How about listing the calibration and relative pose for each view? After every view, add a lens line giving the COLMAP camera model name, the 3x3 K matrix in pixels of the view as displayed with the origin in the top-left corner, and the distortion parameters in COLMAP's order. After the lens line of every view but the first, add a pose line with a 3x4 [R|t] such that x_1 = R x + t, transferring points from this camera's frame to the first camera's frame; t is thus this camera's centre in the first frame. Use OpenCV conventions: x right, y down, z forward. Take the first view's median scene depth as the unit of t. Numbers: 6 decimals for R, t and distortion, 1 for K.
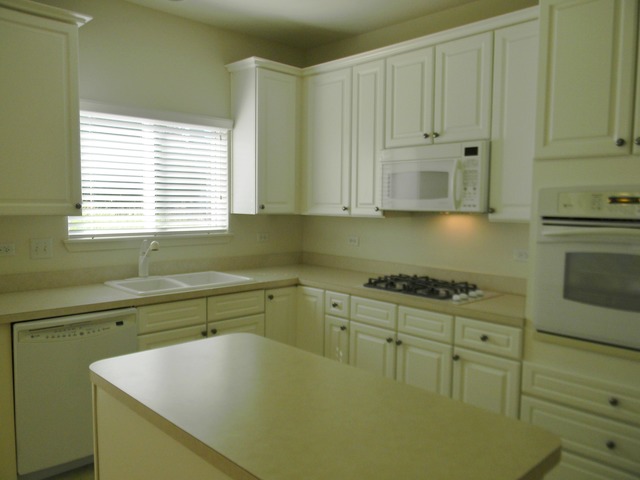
lens RADIAL K [[518.8, 0, 317.2], [0, 518.8, 240.9], [0, 0, 1]] dist [0.006323, -0.008021]
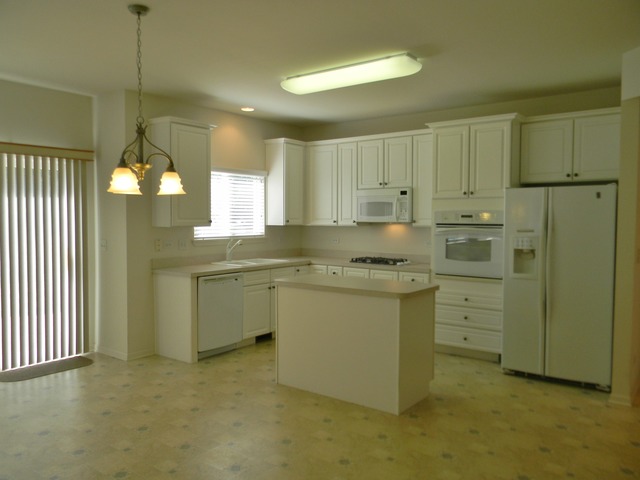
lens RADIAL K [[518.8, 0, 317.2], [0, 518.8, 240.9], [0, 0, 1]] dist [0.006323, -0.008021]
pose [[0.986883, -0.014881, 0.160749, -0.339166], [0.019905, 0.999361, -0.029688, 0.065028], [-0.160204, 0.032498, 0.986549, -0.875872]]
